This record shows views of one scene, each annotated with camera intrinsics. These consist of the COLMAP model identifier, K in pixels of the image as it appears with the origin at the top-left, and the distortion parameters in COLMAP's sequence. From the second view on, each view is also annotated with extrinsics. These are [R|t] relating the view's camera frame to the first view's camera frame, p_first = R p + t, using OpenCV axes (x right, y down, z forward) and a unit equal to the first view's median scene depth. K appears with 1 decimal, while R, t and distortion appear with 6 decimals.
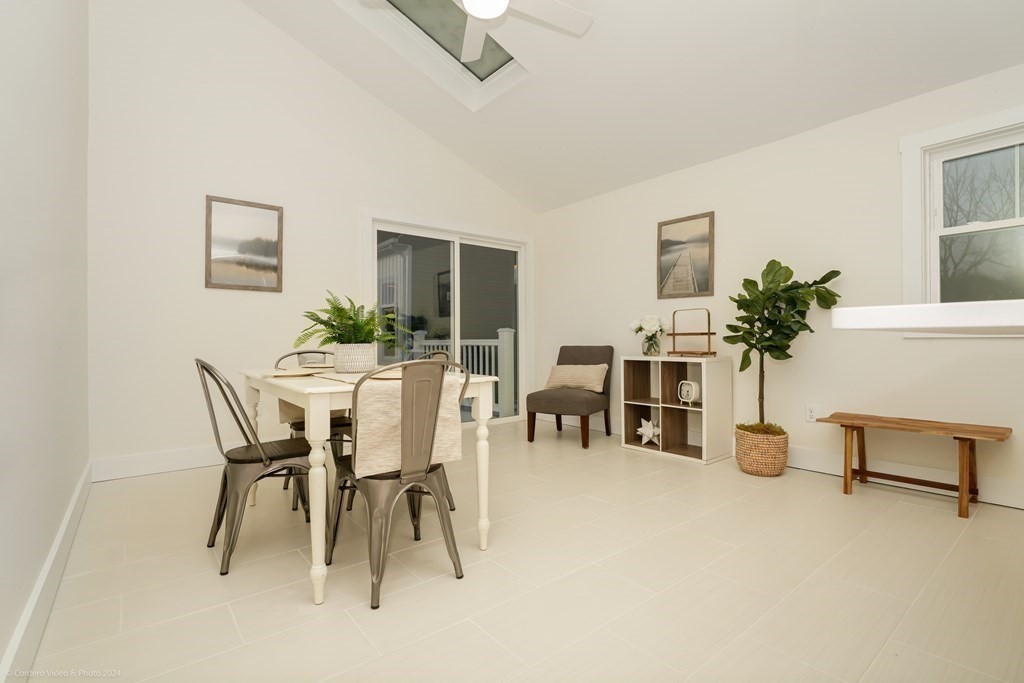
lens RADIAL K [[478.7, 0, 520.5], [0, 478.7, 340.4], [0, 0, 1]] dist [-0.015498, -0.000207]
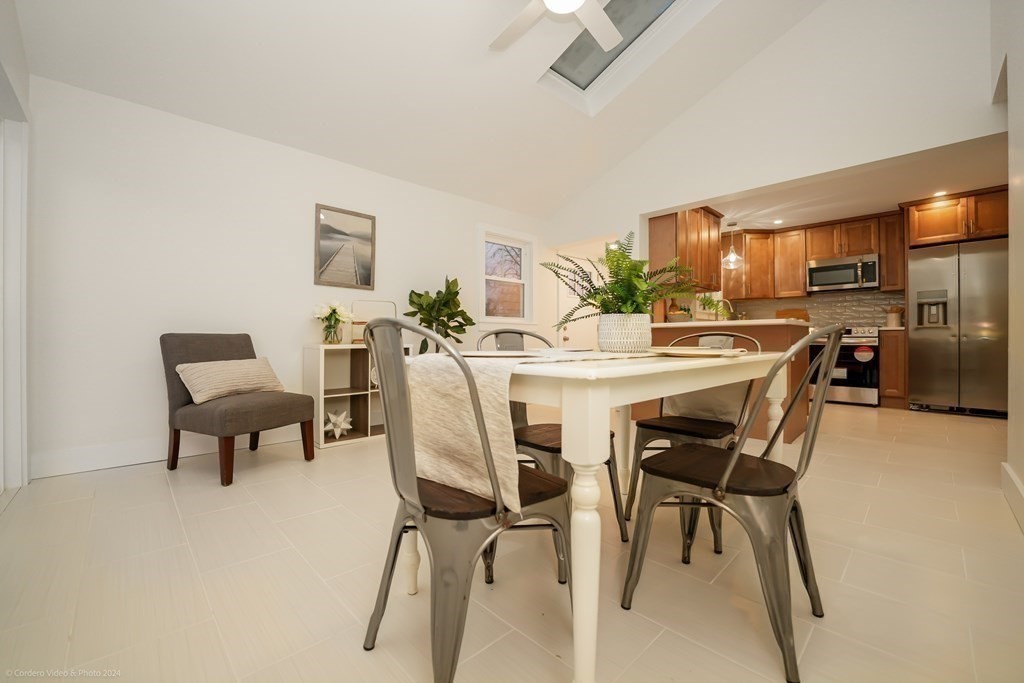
lens RADIAL K [[415.5, 0, 512.3], [0, 415.5, 339.2], [0, 0, 1]] dist [-0.025633, 0.000307]
pose [[-0.084398, 0.002477, 0.996429, -0.630089], [-0.000136, 0.999997, -0.002498, 0.025316], [-0.996432, -0.000346, -0.084398, 0.787221]]
